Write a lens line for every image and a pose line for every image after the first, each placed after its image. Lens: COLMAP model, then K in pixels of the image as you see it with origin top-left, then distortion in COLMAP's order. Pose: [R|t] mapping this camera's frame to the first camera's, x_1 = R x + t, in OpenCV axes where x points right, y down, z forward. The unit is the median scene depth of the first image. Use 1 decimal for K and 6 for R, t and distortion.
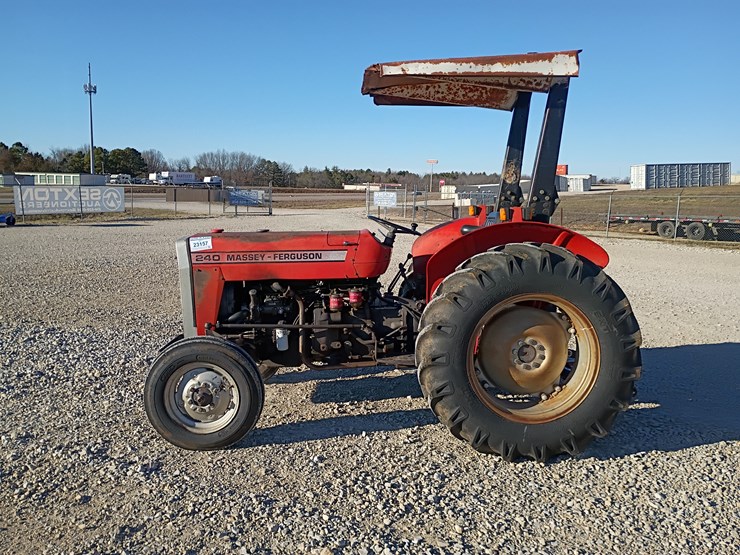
lens RADIAL K [[629.1, 0, 368.3], [0, 629.1, 264.3], [0, 0, 1]] dist [0.057271, -0.054603]
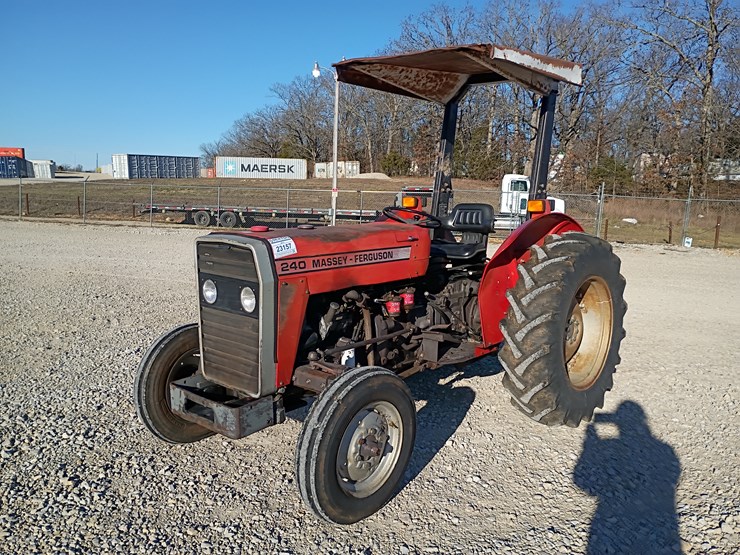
lens RADIAL K [[629.1, 0, 376.0], [0, 629.1, 270.6], [0, 0, 1]] dist [0.057271, -0.054603]
pose [[0.689321, -0.074145, 0.720652, -0.710984], [0.054701, 0.997236, 0.050279, -0.035872], [-0.722388, 0.004762, 0.691471, 0.423640]]
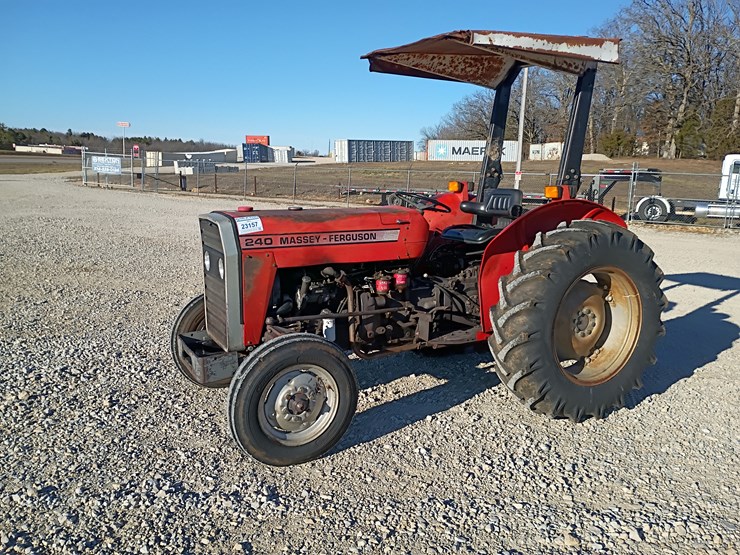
lens RADIAL K [[629.1, 0, 366.1], [0, 629.1, 277.9], [0, 0, 1]] dist [0.057271, -0.054603]
pose [[0.896694, -0.053730, 0.439377, -0.495758], [0.023206, 0.996947, 0.074553, -0.021255], [-0.442041, -0.056655, 0.895204, 0.179155]]
